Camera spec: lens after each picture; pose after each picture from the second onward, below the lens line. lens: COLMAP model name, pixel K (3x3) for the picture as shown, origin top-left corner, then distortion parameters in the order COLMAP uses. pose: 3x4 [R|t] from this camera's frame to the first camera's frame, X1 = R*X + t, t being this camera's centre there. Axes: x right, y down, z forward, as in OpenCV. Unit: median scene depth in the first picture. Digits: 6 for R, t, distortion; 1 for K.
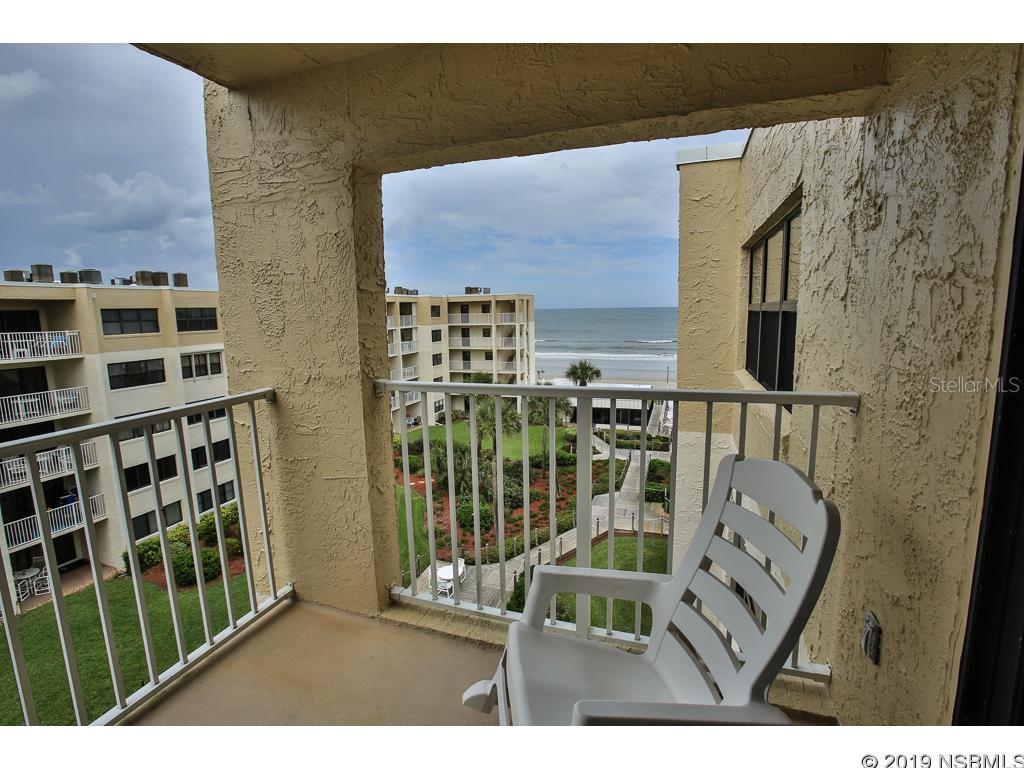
lens RADIAL K [[496.2, 0, 503.7], [0, 496.2, 380.7], [0, 0, 1]] dist [-0.082737, 0.038706]
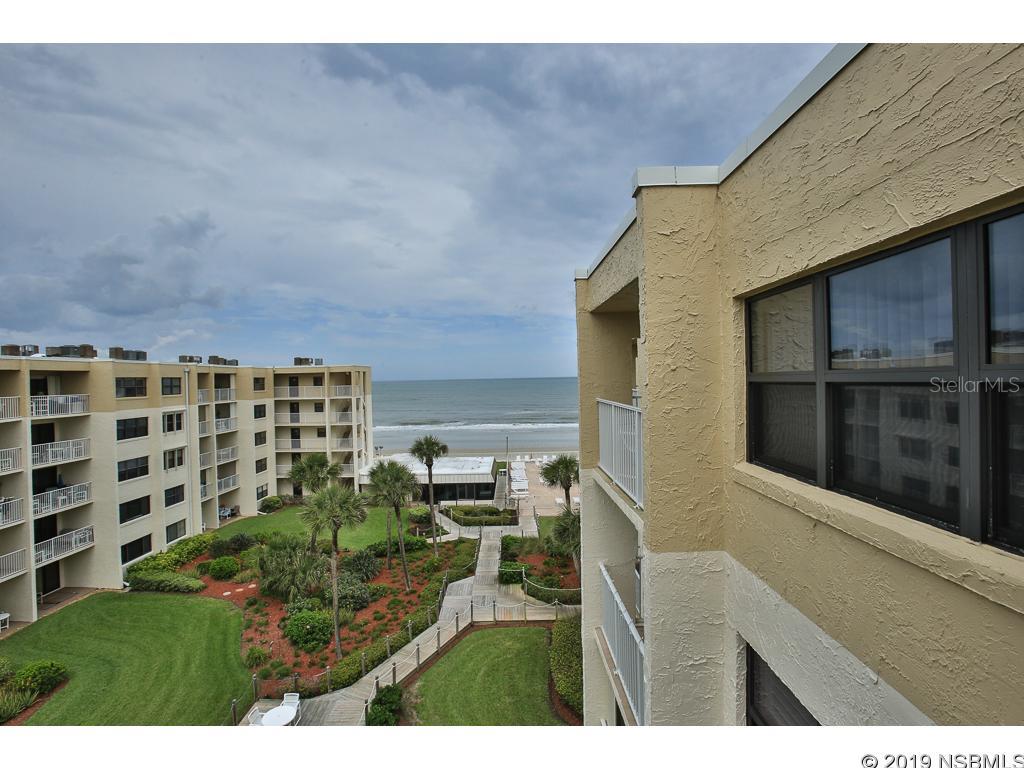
lens RADIAL K [[496.2, 0, 503.7], [0, 496.2, 380.7], [0, 0, 1]] dist [-0.082737, 0.038706]
pose [[0.945515, -0.000790, 0.325577, -0.015069], [0.048030, 0.989394, -0.137084, -0.010795], [-0.322016, 0.145252, 0.935525, 0.080721]]
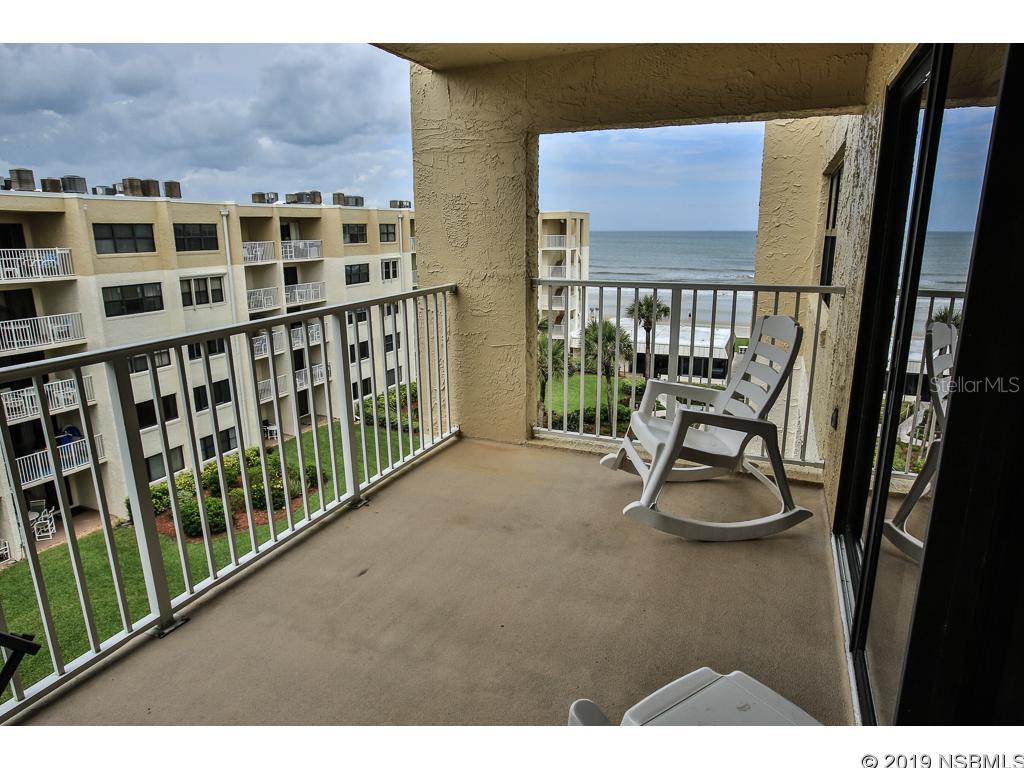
lens RADIAL K [[620.8, 0, 507.2], [0, 620.8, 378.6], [0, 0, 1]] dist [-0.079703, 0.066929]
pose [[0.997955, 0.027502, -0.057696, -0.016766], [-0.022048, 0.995409, 0.093134, 0.009628], [0.059993, -0.091671, 0.993980, -0.066163]]
